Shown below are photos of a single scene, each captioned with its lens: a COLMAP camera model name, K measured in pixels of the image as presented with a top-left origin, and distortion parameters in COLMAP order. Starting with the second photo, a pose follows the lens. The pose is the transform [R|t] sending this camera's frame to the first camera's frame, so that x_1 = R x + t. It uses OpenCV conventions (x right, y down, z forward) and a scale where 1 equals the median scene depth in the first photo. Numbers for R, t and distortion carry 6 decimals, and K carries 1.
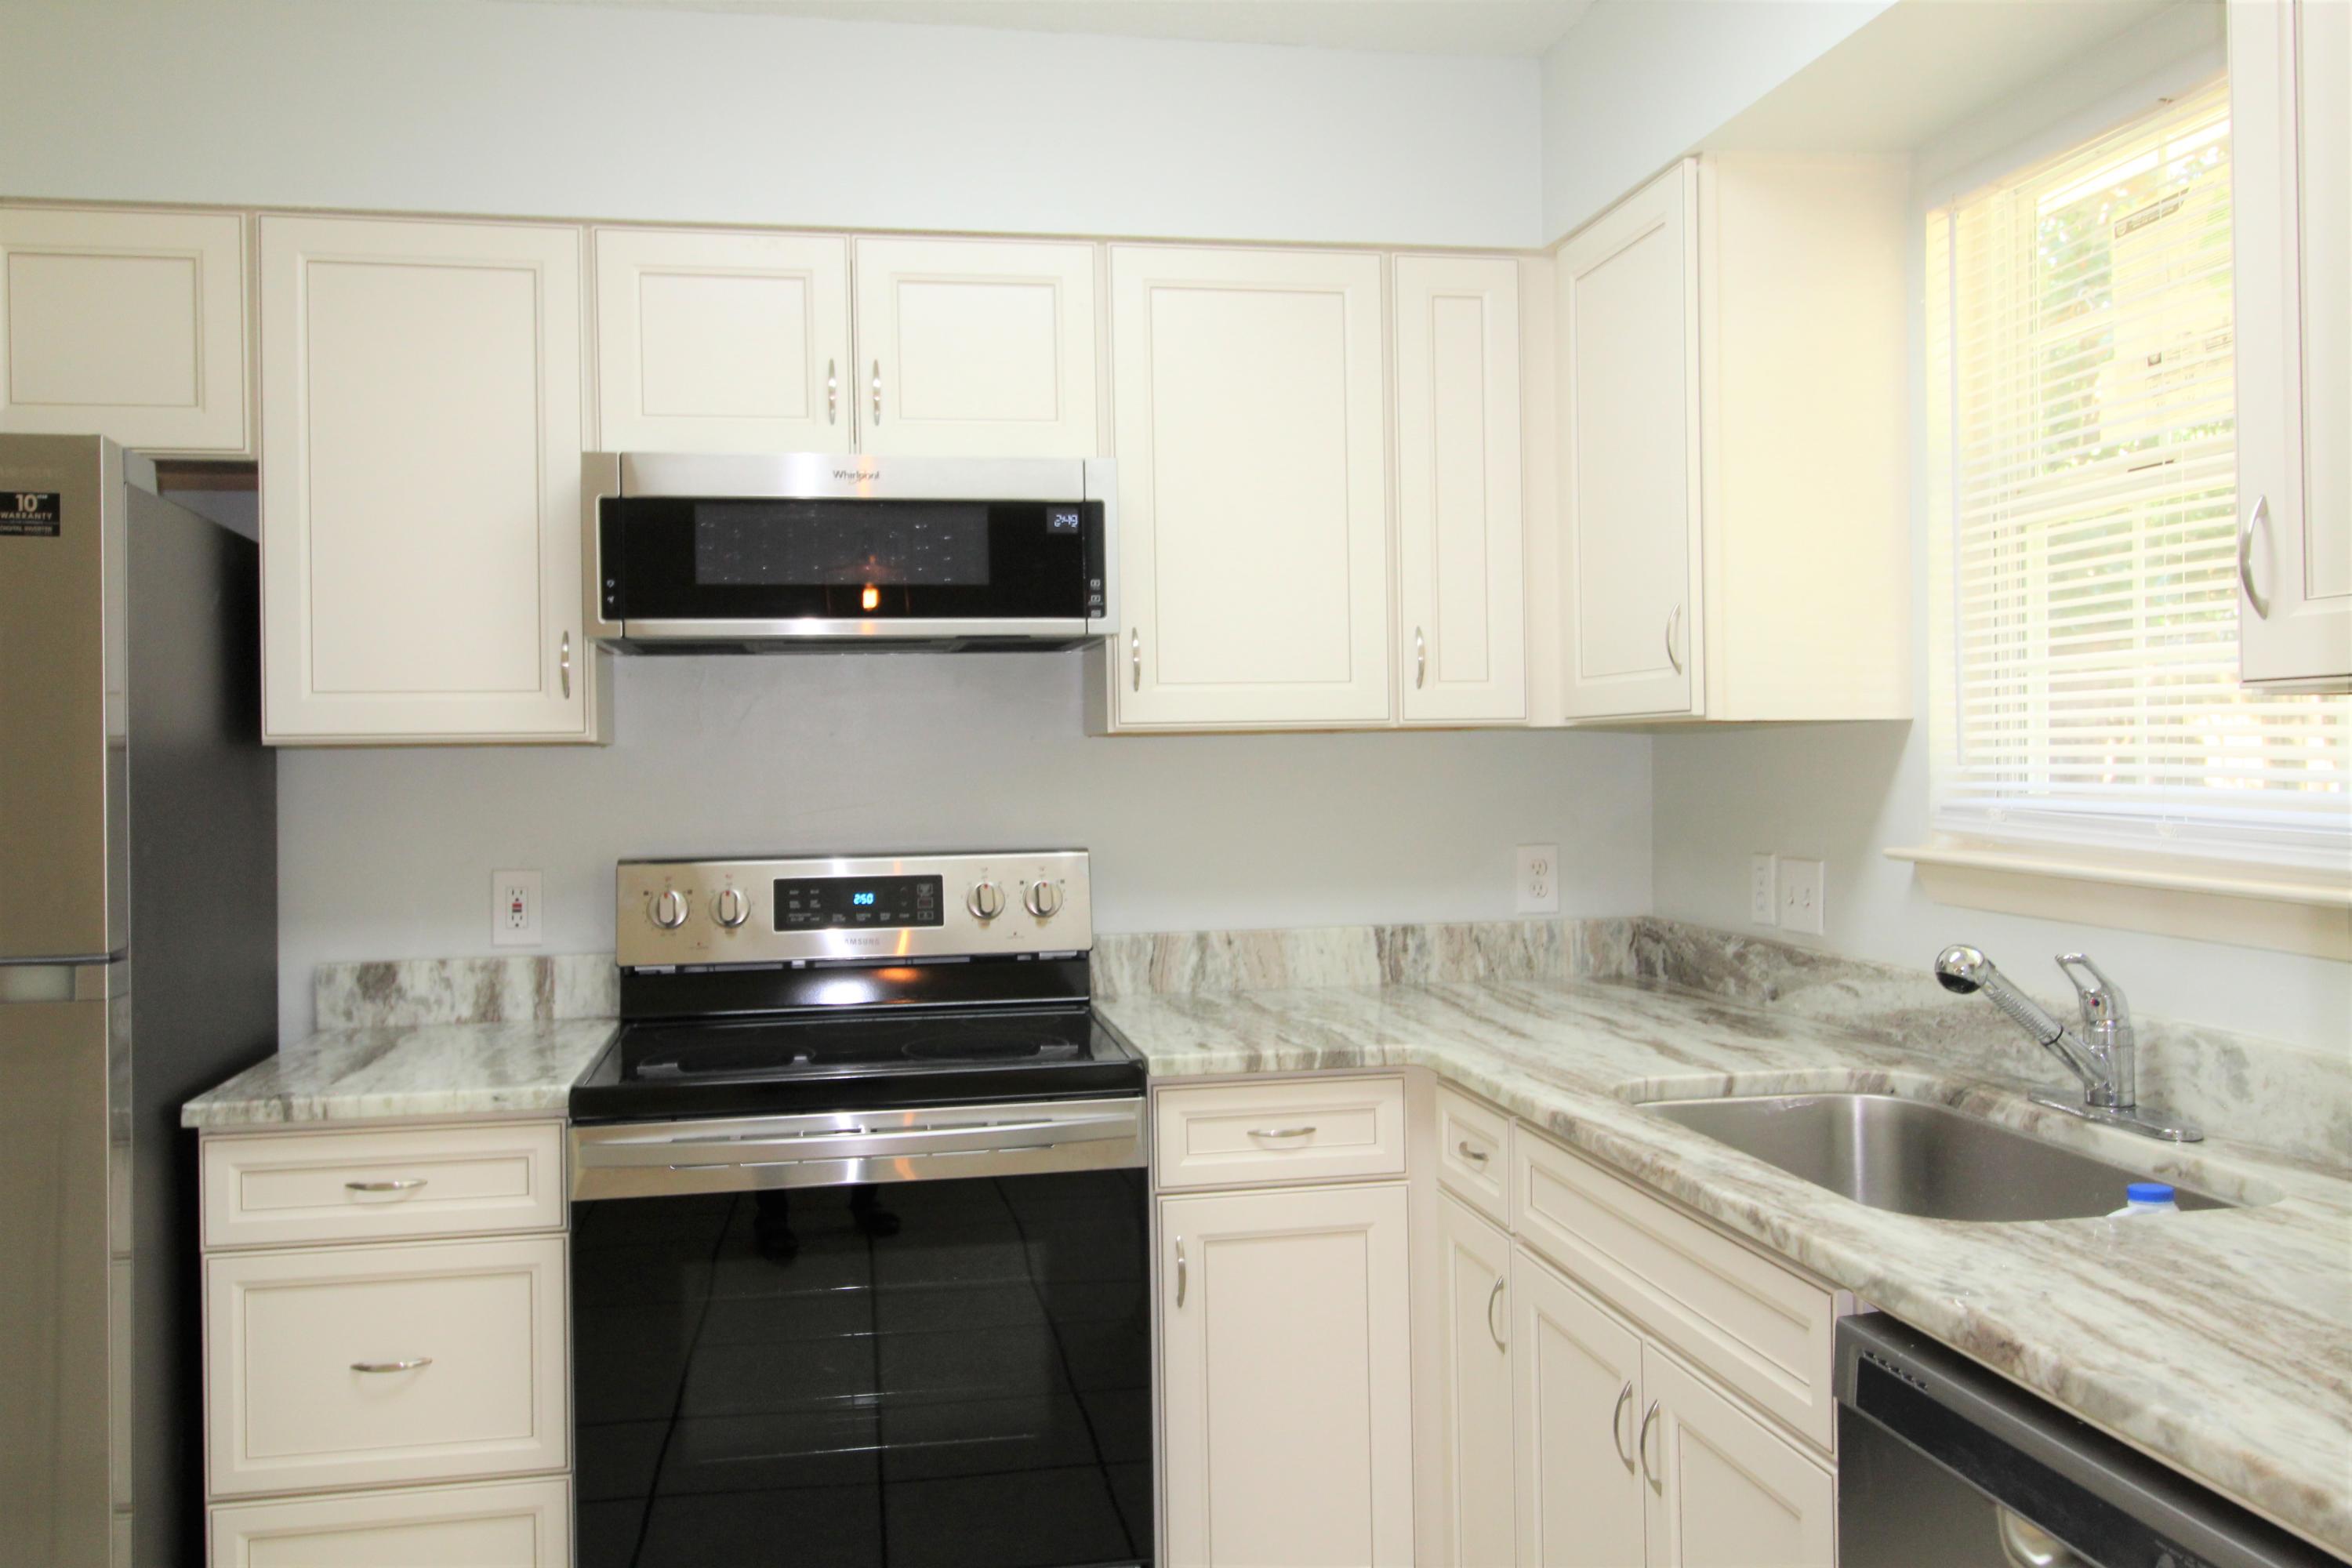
lens RADIAL K [[1844.8, 0, 1165.9], [0, 1844.8, 752.6], [0, 0, 1]] dist [0.016510, -0.012979]
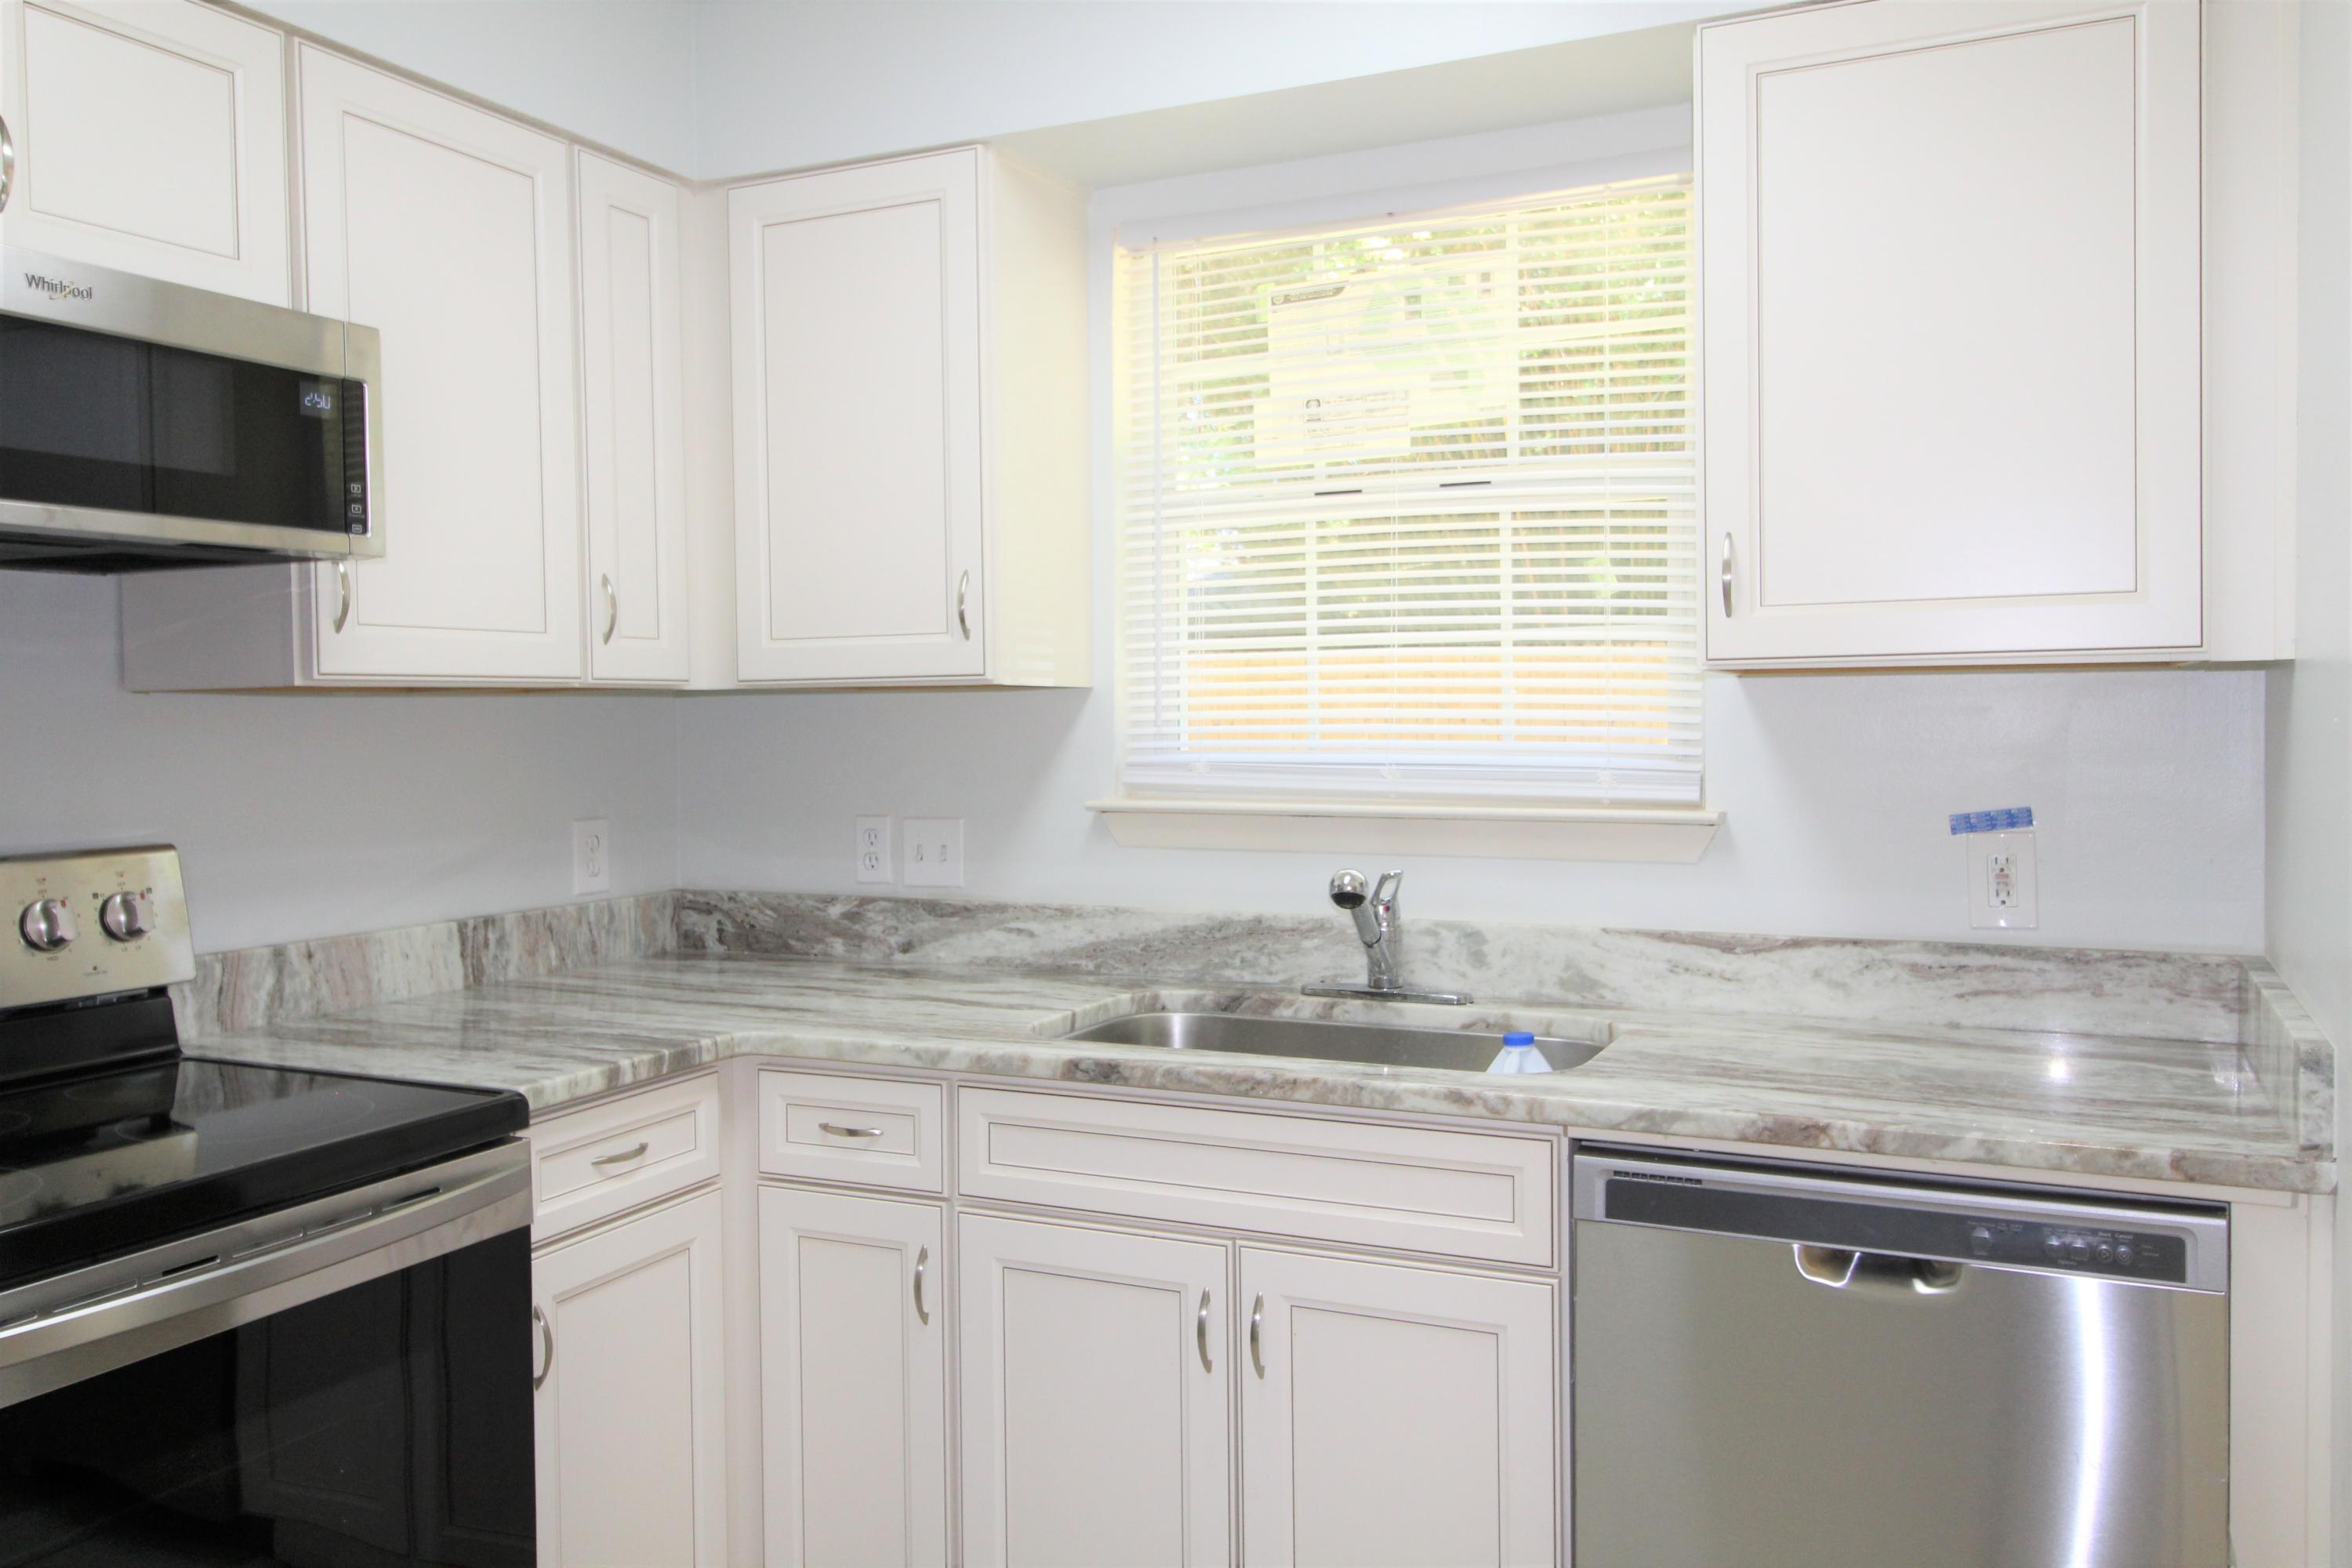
lens RADIAL K [[1844.8, 0, 1163.0], [0, 1844.8, 758.1], [0, 0, 1]] dist [0.016510, -0.012979]
pose [[0.581568, -0.011281, 0.813420, -0.472484], [0.002000, 0.999921, 0.012437, 0.010703], [-0.813496, -0.005607, 0.581544, 0.286591]]
